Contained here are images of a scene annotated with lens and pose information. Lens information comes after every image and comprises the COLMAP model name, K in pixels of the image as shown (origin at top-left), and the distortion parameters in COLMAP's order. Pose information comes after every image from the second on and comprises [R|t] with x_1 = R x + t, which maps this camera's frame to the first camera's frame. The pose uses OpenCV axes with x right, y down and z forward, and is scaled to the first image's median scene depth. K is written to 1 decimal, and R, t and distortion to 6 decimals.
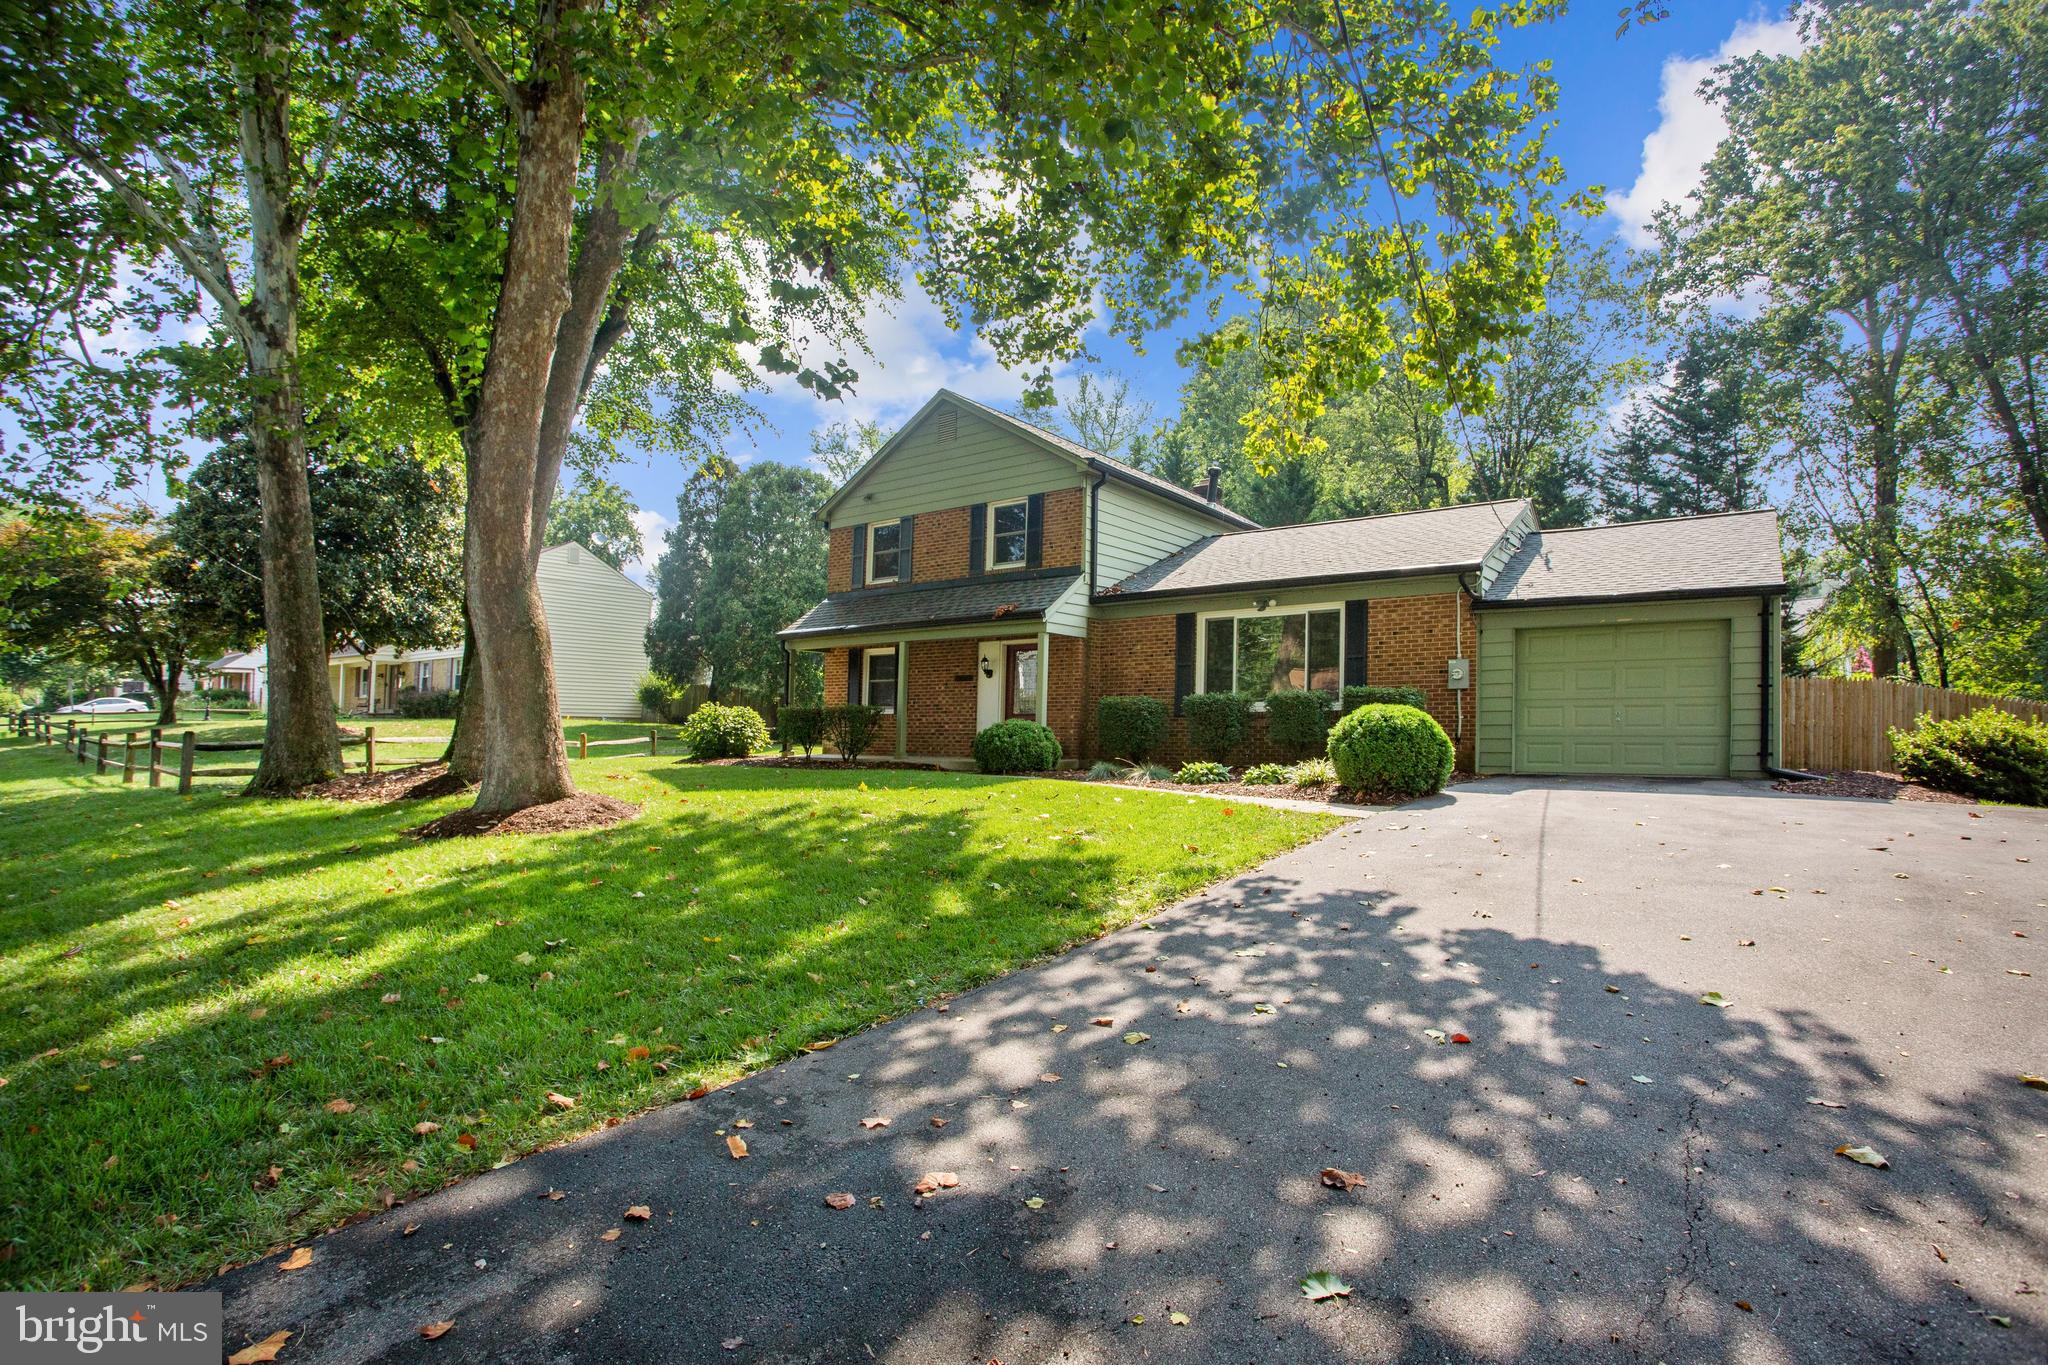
lens RADIAL K [[983.8, 0, 1015.1], [0, 983.8, 668.6], [0, 0, 1]] dist [-0.000286, 0.000062]
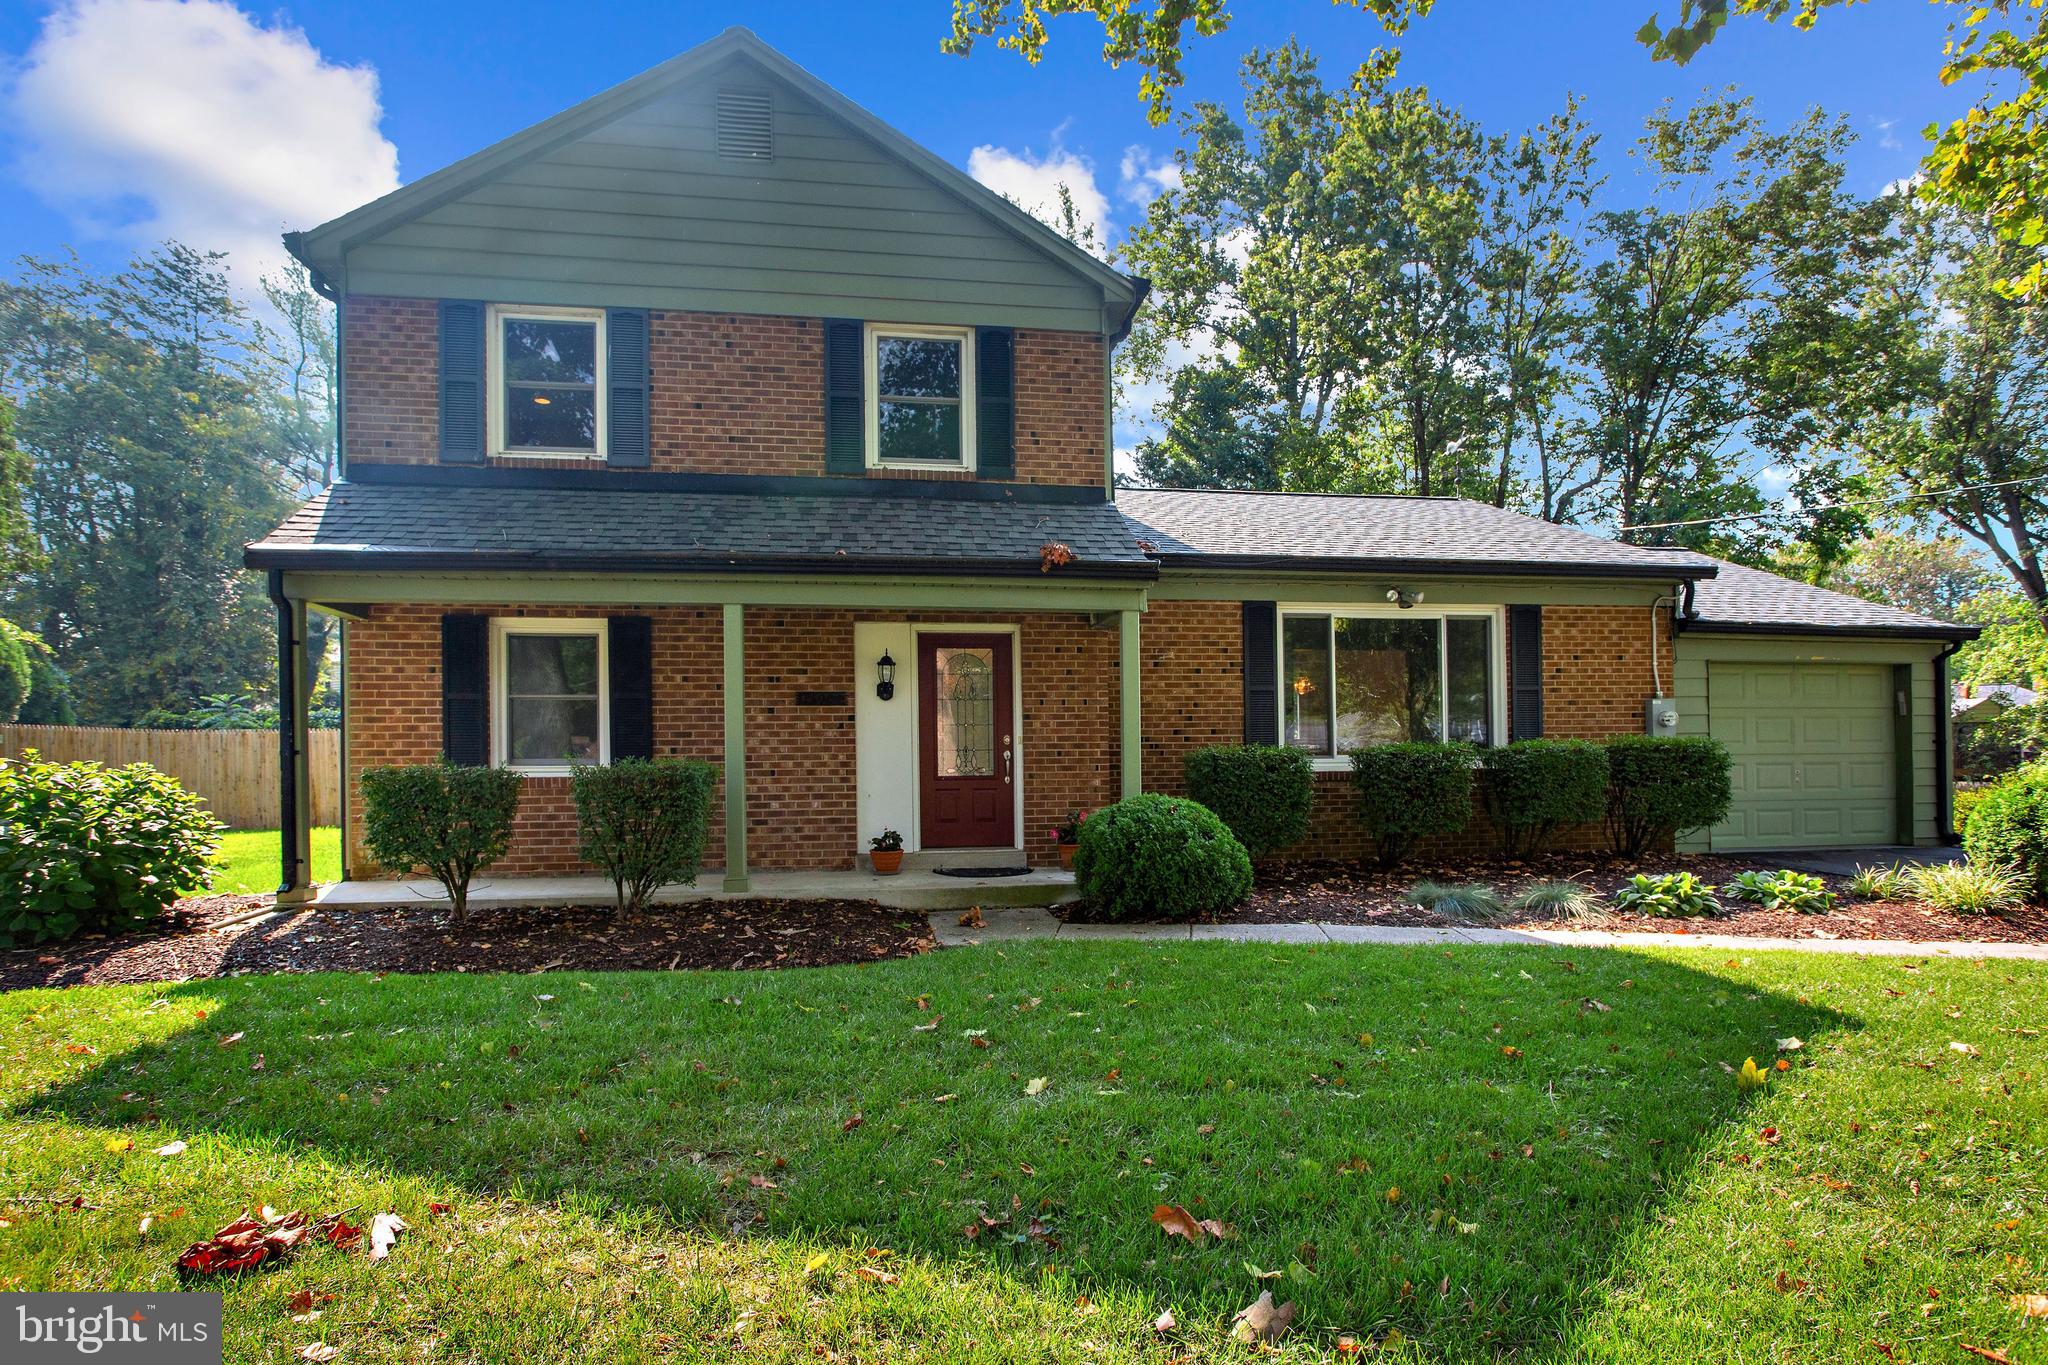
lens RADIAL K [[1016.2, 0, 1027.5], [0, 1016.2, 762.2], [0, 0, 1]] dist [-0.001133, -0.000336]
pose [[0.720029, -0.005122, 0.693925, -0.353240], [-0.032393, 0.998635, 0.040983, 0.019171], [-0.693188, -0.051987, 0.718880, 0.676603]]
